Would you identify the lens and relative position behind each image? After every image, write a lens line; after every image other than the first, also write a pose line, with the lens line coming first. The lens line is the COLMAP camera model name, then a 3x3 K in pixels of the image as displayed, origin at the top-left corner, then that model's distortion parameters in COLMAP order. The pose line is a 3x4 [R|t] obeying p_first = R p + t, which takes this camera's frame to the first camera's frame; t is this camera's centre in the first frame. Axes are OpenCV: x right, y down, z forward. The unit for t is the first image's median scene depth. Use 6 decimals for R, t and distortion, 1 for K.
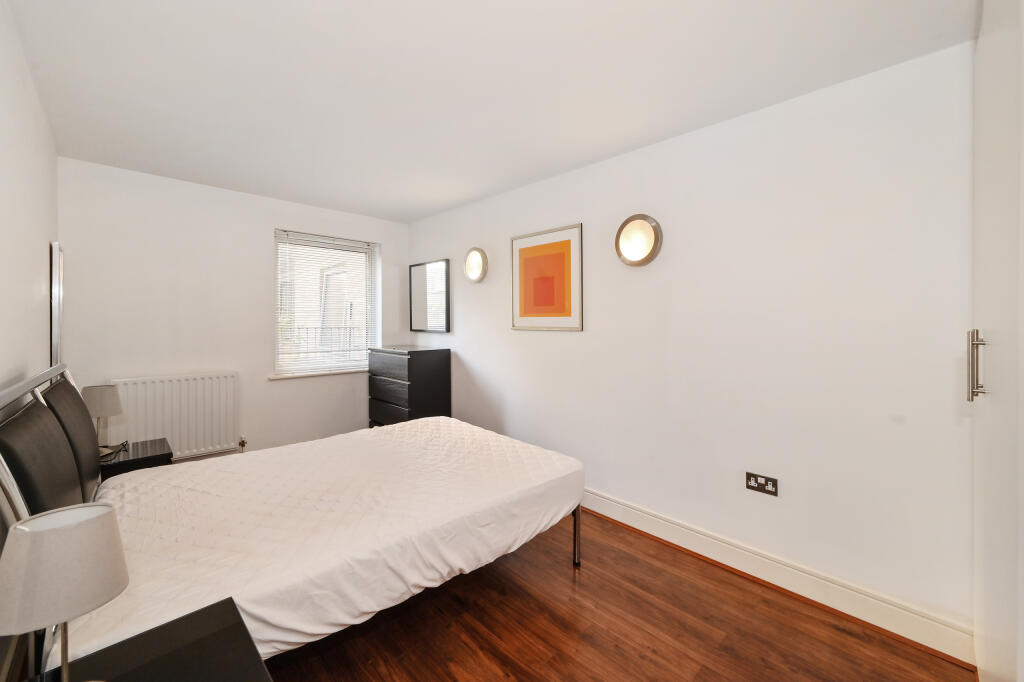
lens RADIAL K [[407.1, 0, 523.8], [0, 407.1, 317.6], [0, 0, 1]] dist [0.012728, -0.000849]
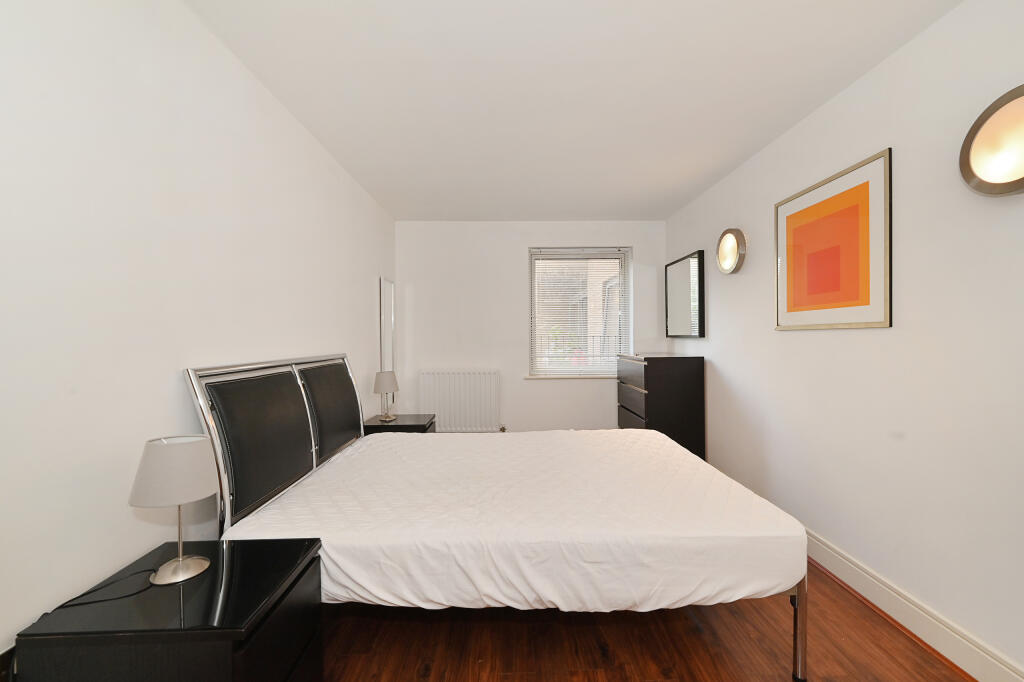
lens RADIAL K [[407.1, 0, 514.4], [0, 407.1, 347.2], [0, 0, 1]] dist [0.012728, -0.000849]
pose [[0.734761, -0.000623, -0.678326, 0.147551], [0.028114, 0.999168, 0.029535, 0.029702], [0.677743, -0.040772, 0.734167, 0.150575]]
